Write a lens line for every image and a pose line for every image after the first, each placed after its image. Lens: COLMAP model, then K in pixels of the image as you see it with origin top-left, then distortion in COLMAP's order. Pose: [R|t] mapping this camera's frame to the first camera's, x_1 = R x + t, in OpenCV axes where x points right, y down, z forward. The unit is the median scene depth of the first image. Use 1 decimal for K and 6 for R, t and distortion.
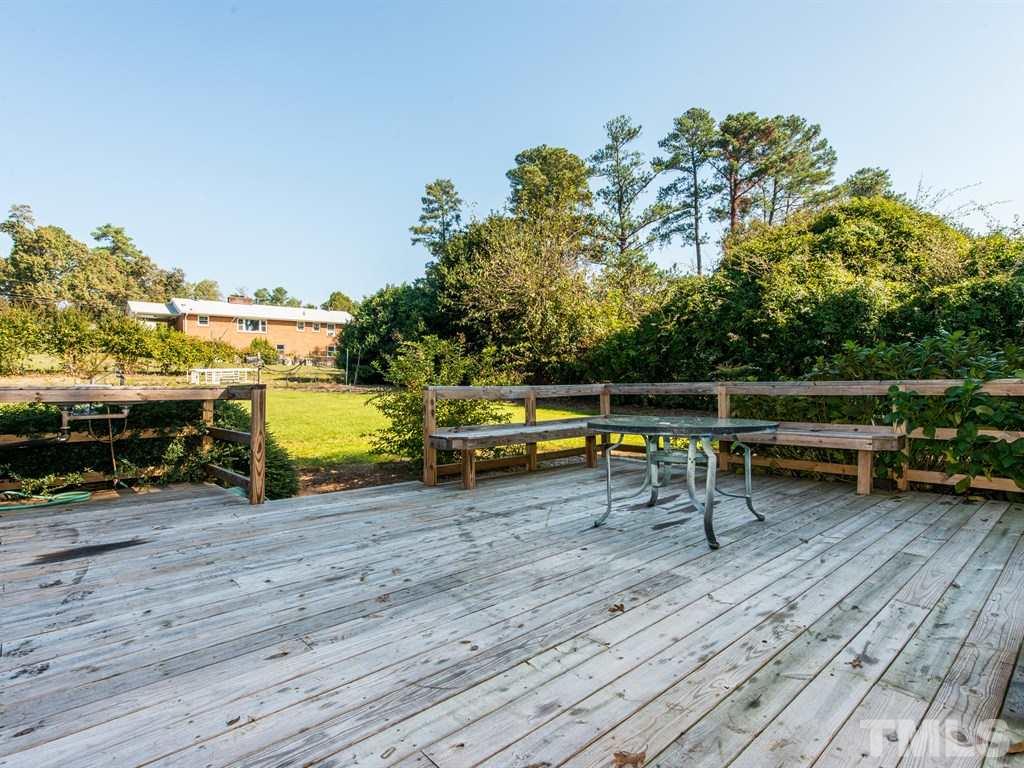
lens RADIAL K [[548.2, 0, 510.0], [0, 548.2, 384.6], [0, 0, 1]] dist [0.004807, -0.000843]
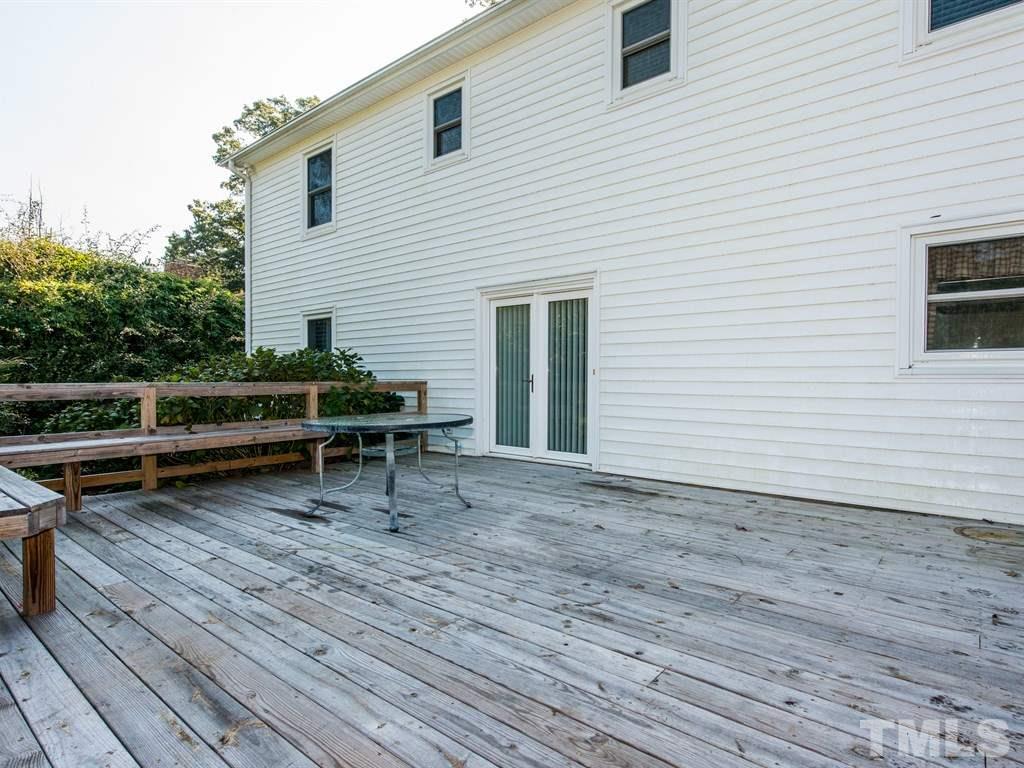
lens RADIAL K [[548.2, 0, 510.0], [0, 548.2, 384.6], [0, 0, 1]] dist [0.004807, -0.000843]
pose [[-0.143040, -0.003785, 0.989710, -1.158954], [0.002741, 0.999987, 0.004221, -0.010807], [-0.989713, 0.003316, -0.143027, 1.287115]]
